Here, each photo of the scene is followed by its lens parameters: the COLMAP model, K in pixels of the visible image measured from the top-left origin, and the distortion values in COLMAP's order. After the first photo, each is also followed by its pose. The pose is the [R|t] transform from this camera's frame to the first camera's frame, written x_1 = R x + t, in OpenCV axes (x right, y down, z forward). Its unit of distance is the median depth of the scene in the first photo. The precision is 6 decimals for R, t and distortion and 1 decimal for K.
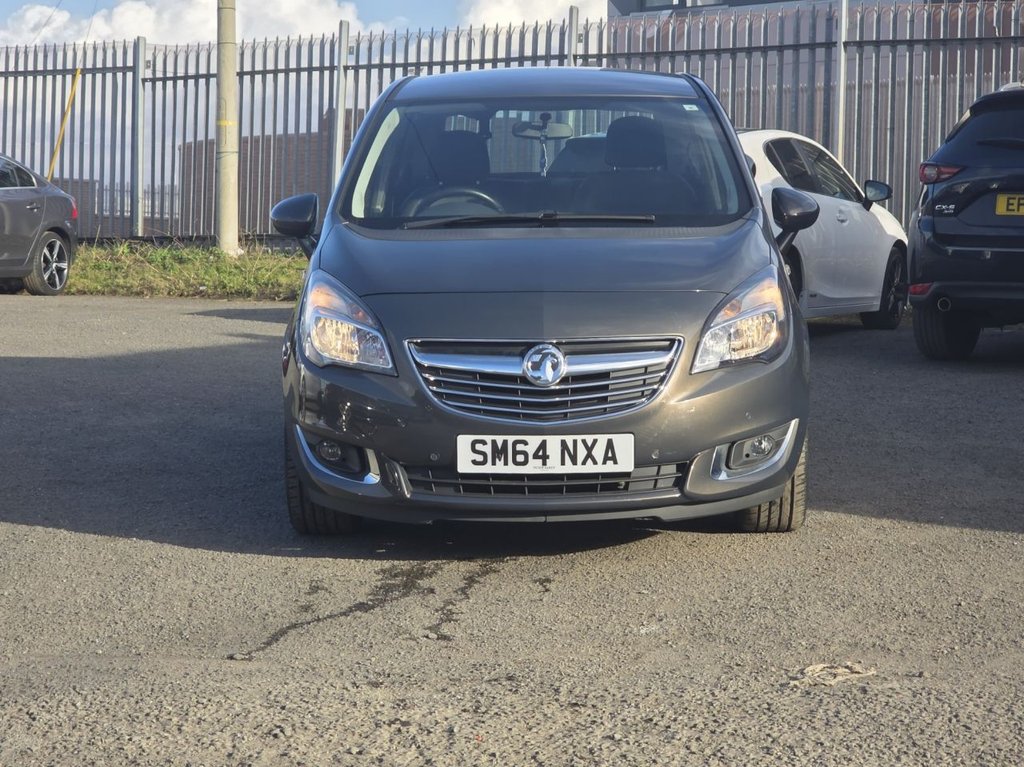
lens RADIAL K [[2157.3, 0, 548.7], [0, 2157.3, 383.4], [0, 0, 1]] dist [-0.318271, 3.350447]
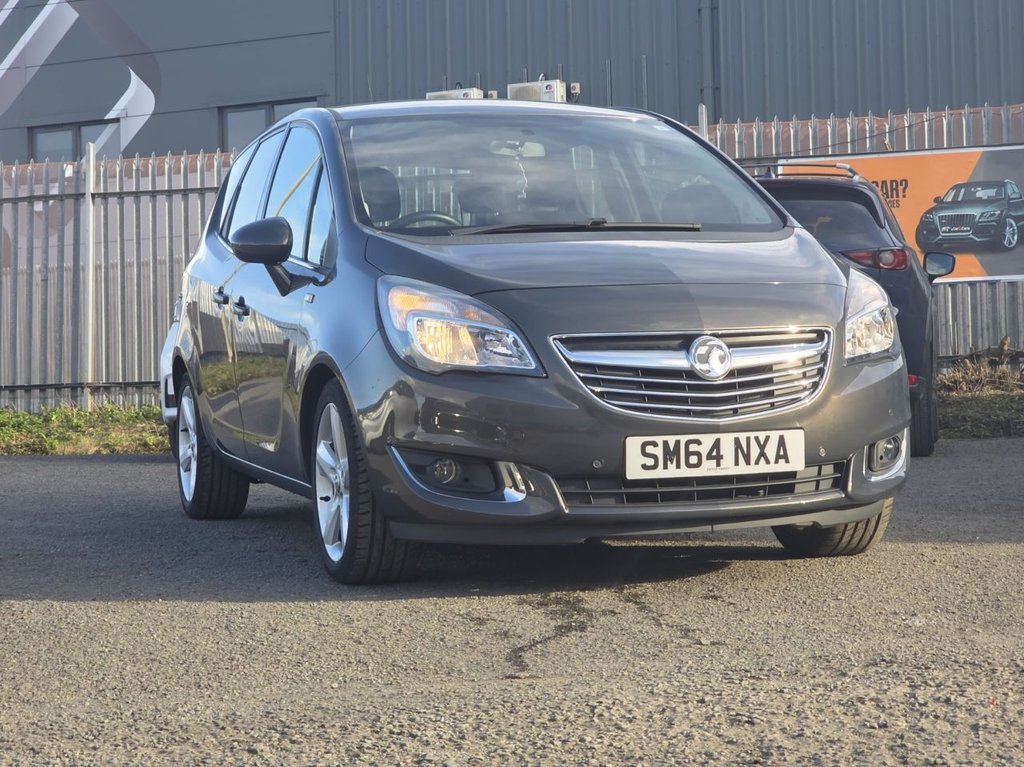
lens RADIAL K [[2138.9, 0, 526.0], [0, 2138.9, 339.3], [0, 0, 1]] dist [-0.040577, 0.411434]
pose [[0.948242, -0.020063, 0.316913, -0.364215], [0.052120, 0.994301, -0.093002, 0.064259], [-0.313241, 0.104706, 0.943884, 0.165983]]
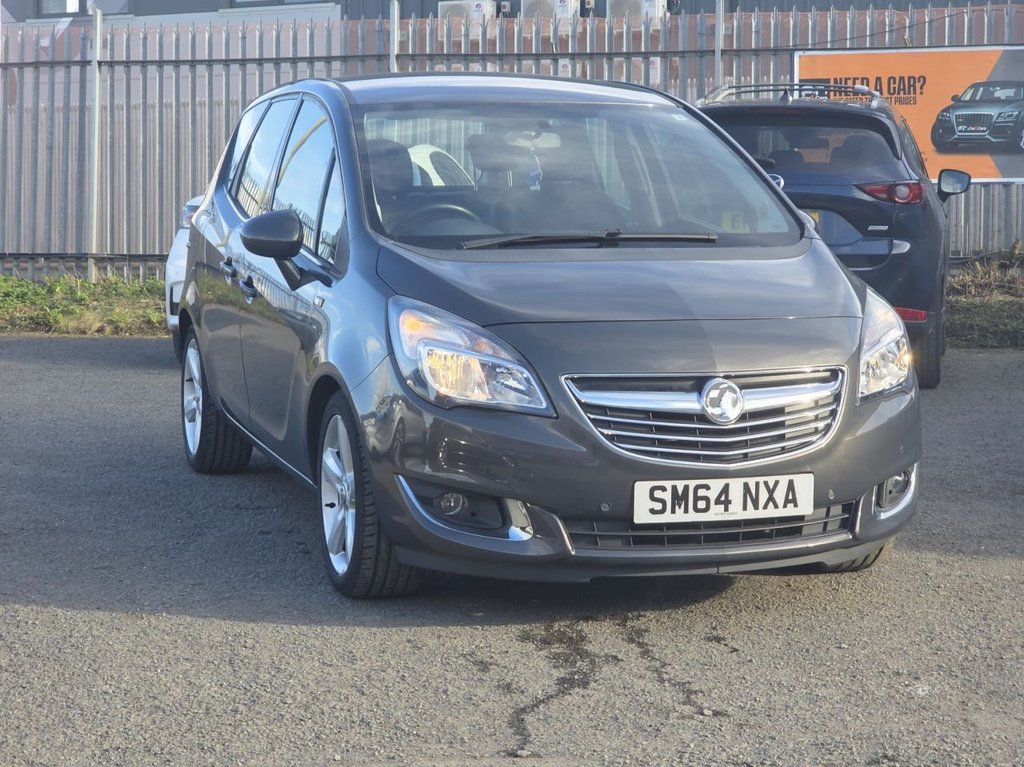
lens RADIAL K [[2142.9, 0, 512.0], [0, 2142.9, 383.5], [0, 0, 1]] dist [-0.016228, 0.227894]
pose [[0.951399, -0.020355, 0.307287, -0.363542], [0.022349, 0.999746, -0.002970, -0.015180], [-0.307149, 0.009693, 0.951612, 0.168488]]
